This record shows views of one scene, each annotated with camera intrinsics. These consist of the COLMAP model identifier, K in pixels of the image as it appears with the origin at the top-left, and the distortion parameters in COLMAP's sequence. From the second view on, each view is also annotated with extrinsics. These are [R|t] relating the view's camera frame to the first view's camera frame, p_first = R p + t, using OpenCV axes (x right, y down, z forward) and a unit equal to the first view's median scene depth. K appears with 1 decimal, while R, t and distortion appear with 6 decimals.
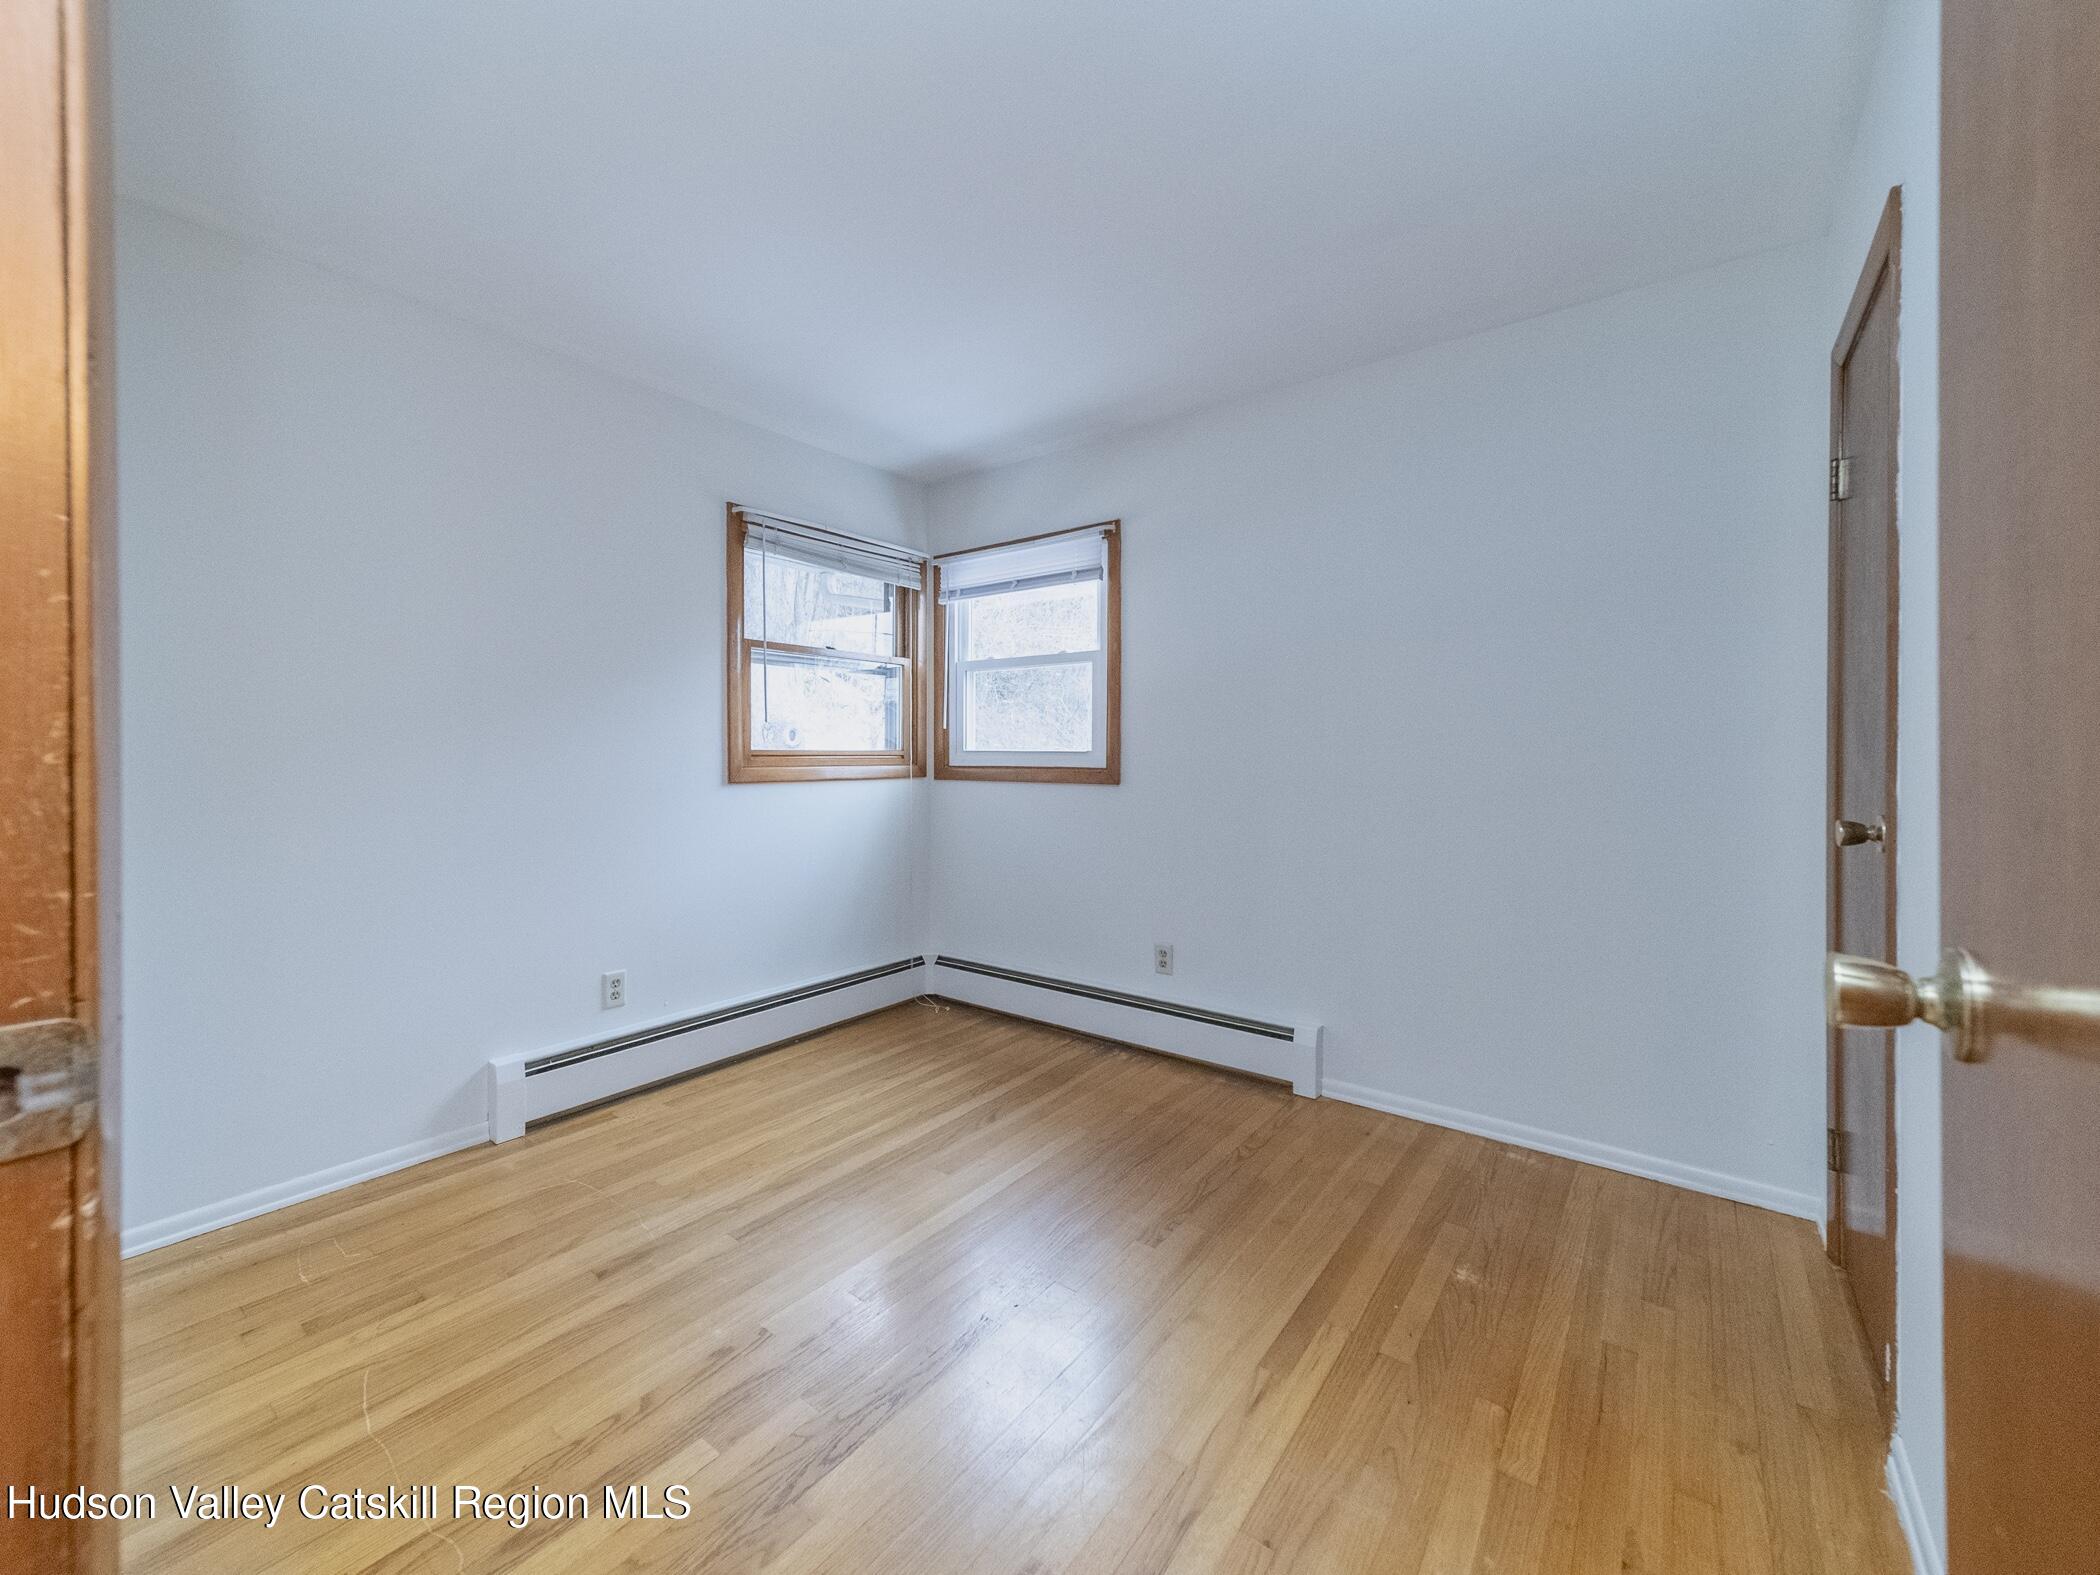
lens RADIAL K [[837.6, 0, 1053.8], [0, 837.6, 762.0], [0, 0, 1]] dist [0.002082, 0.000078]
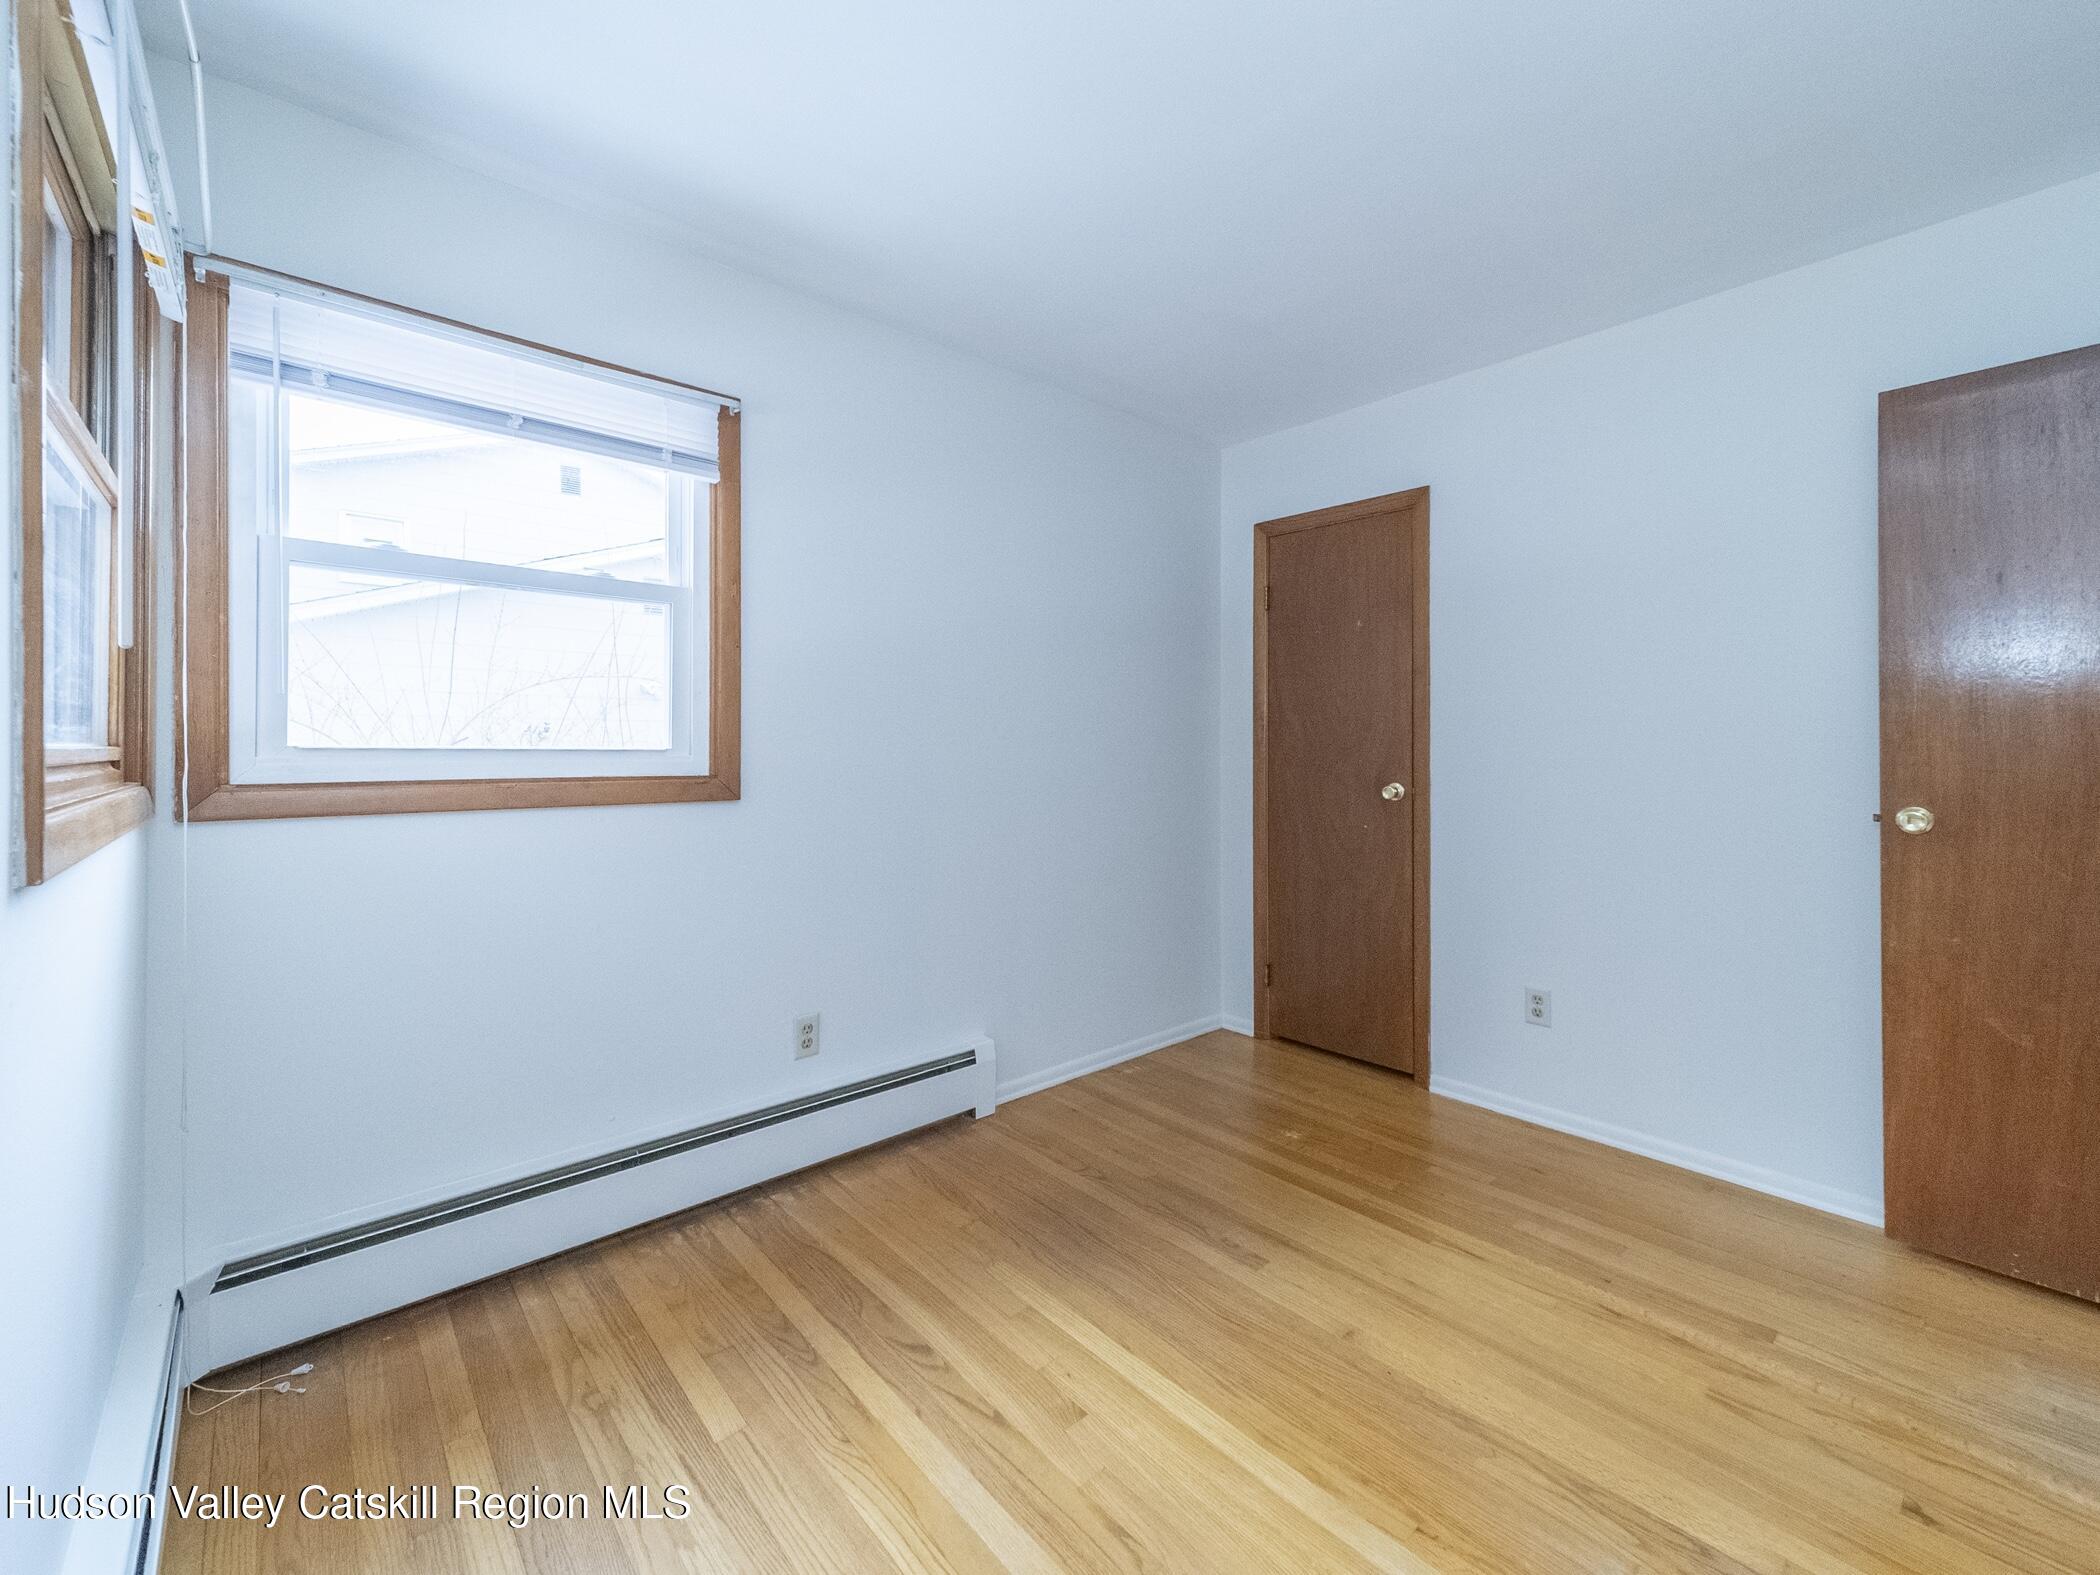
lens RADIAL K [[861.8, 0, 1051.8], [0, 861.8, 748.3], [0, 0, 1]] dist [-0.002664, -0.000213]
pose [[0.189579, 0.001856, 0.981864, -0.619473], [0.009413, 0.999949, -0.003708, -0.009511], [-0.981820, 0.009946, 0.189552, 0.718141]]
